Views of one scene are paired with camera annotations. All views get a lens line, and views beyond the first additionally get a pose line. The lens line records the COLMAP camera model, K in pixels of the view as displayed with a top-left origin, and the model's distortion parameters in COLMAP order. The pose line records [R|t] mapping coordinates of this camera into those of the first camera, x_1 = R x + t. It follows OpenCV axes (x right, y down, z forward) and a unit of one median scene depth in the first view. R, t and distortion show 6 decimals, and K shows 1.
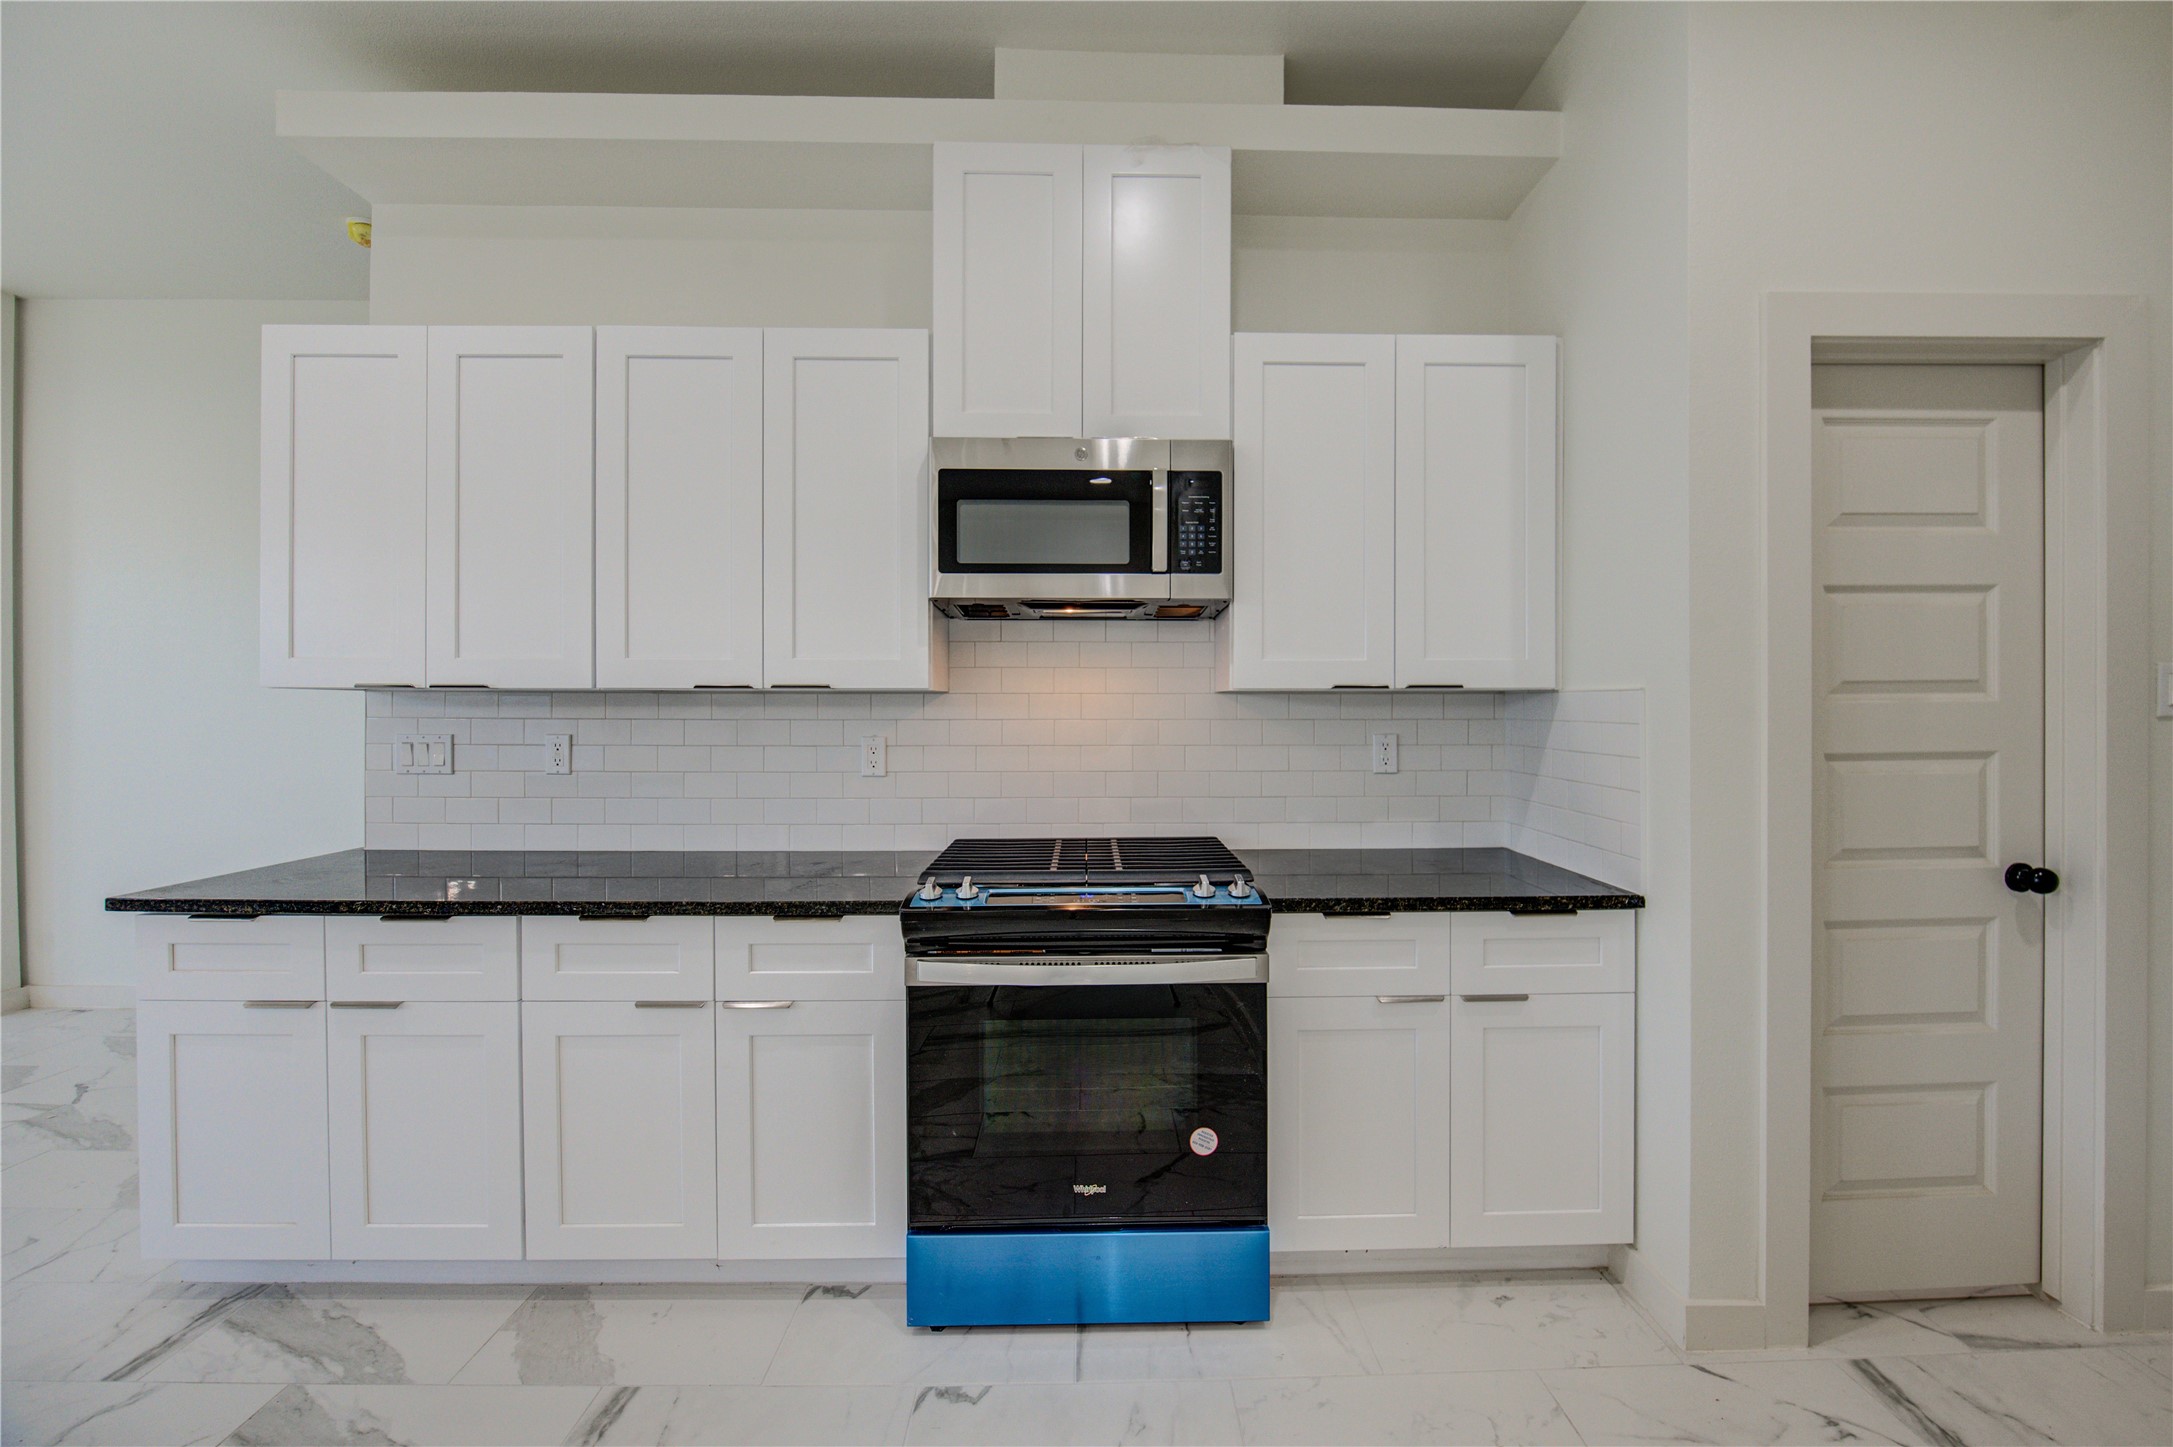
lens RADIAL K [[922.1, 0, 1151.8], [0, 922.1, 709.2], [0, 0, 1]] dist [0.000664, -0.006305]
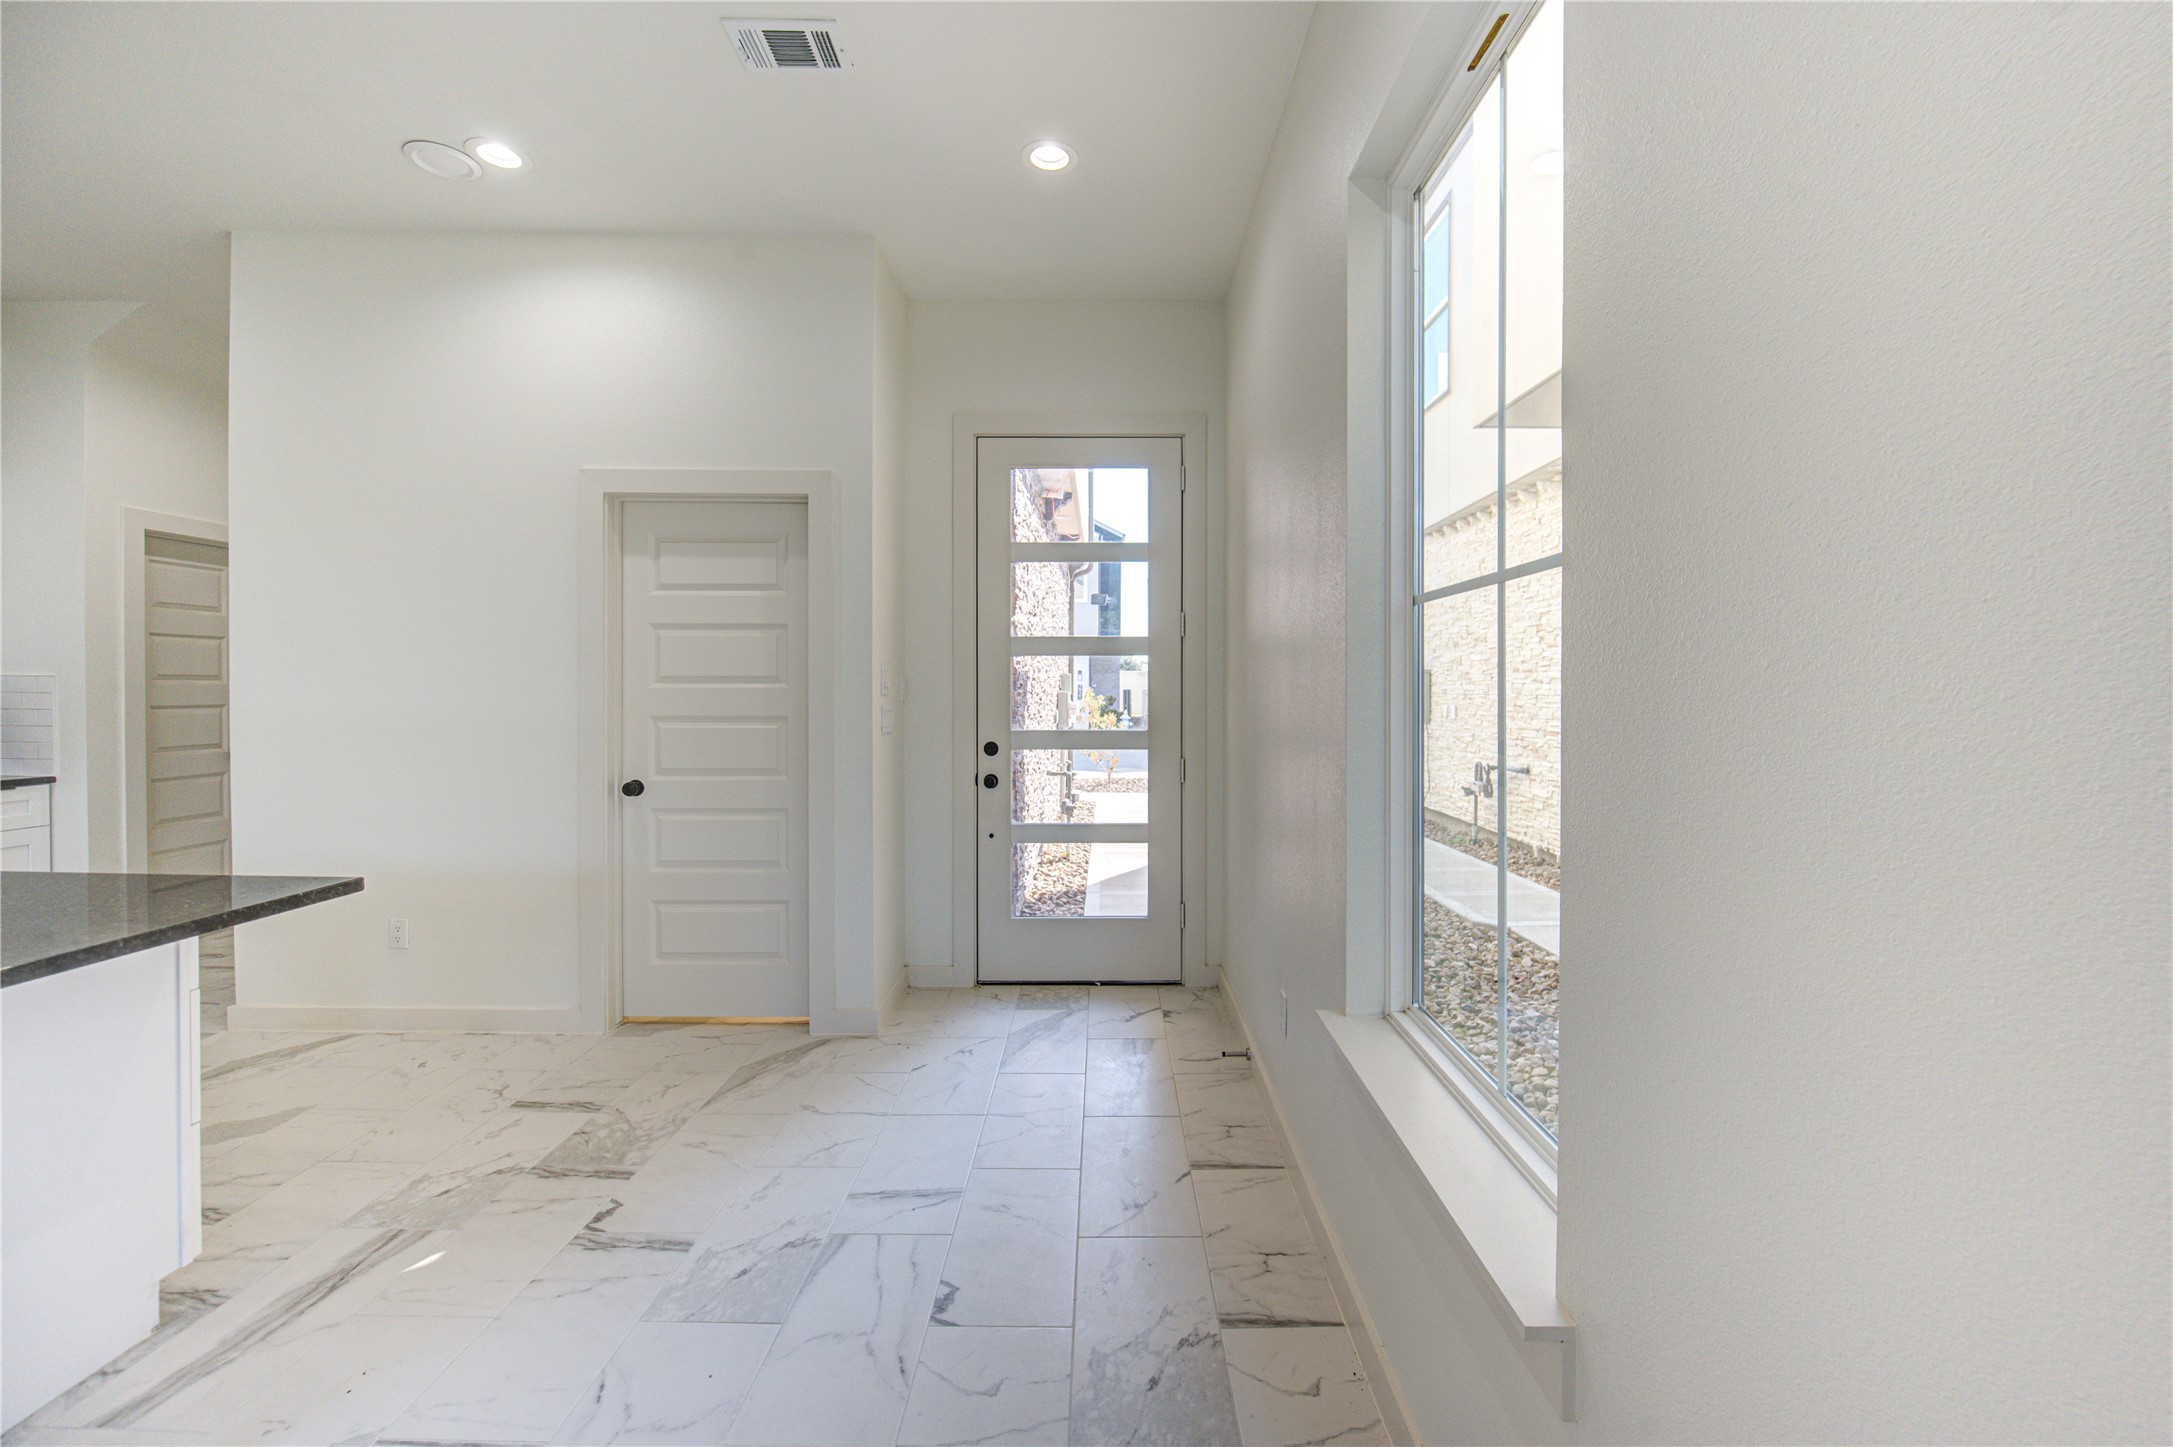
lens RADIAL K [[889.0, 0, 1121.8], [0, 889.0, 685.2], [0, 0, 1]] dist [-0.017669, -0.000313]
pose [[0.019427, 0.003451, 0.999805, -1.344594], [0.001279, 0.999993, -0.003477, 0.005678], [-0.999810, 0.001347, 0.019423, -1.418882]]
